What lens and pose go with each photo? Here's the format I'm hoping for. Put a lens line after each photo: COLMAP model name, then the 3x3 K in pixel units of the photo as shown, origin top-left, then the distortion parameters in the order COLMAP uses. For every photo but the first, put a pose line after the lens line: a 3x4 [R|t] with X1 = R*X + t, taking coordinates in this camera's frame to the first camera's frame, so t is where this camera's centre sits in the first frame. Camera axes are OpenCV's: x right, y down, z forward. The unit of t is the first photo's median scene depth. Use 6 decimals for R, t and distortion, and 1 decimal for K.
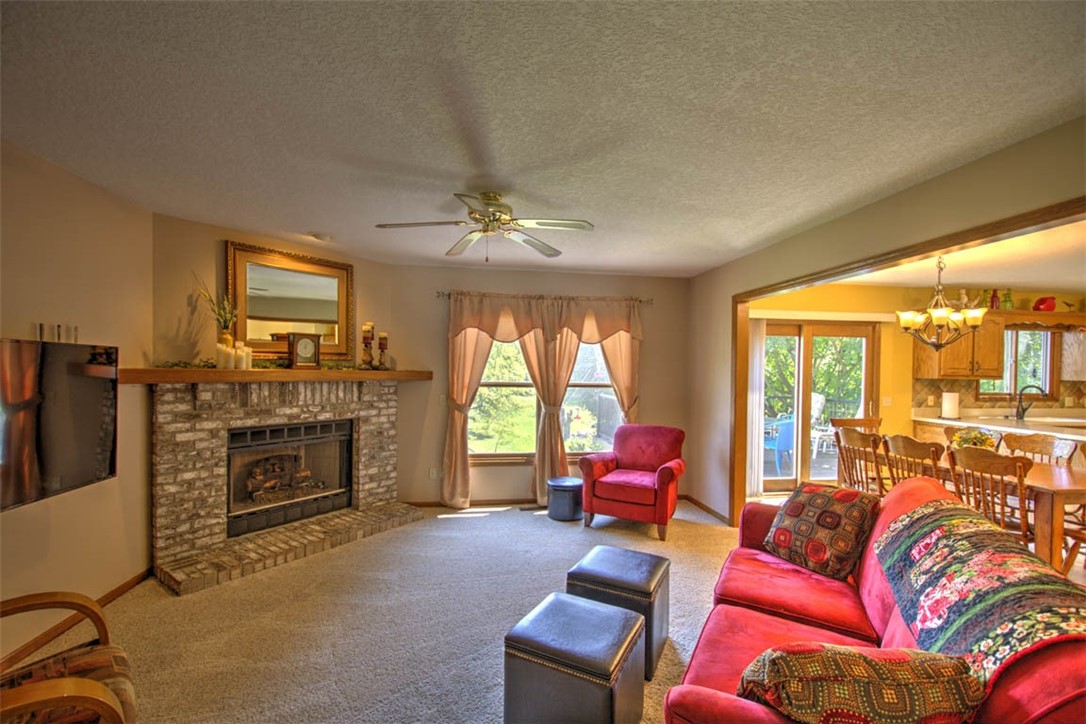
lens RADIAL K [[466.2, 0, 539.8], [0, 466.2, 376.3], [0, 0, 1]] dist [0.000450, 0.000048]
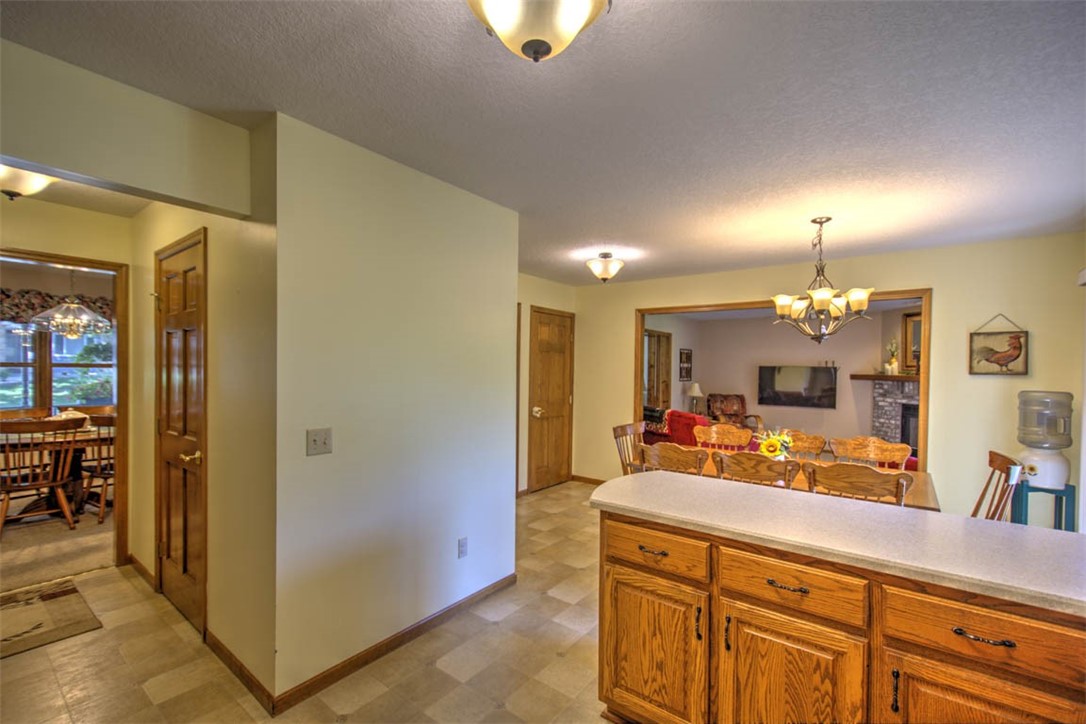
lens RADIAL K [[466.2, 0, 539.8], [0, 466.2, 376.3], [0, 0, 1]] dist [0.000450, 0.000048]
pose [[-0.723182, -0.011618, -0.690560, 1.586256], [-0.034377, 0.999225, 0.019190, 0.004724], [0.689802, 0.037617, -0.723020, 1.128635]]
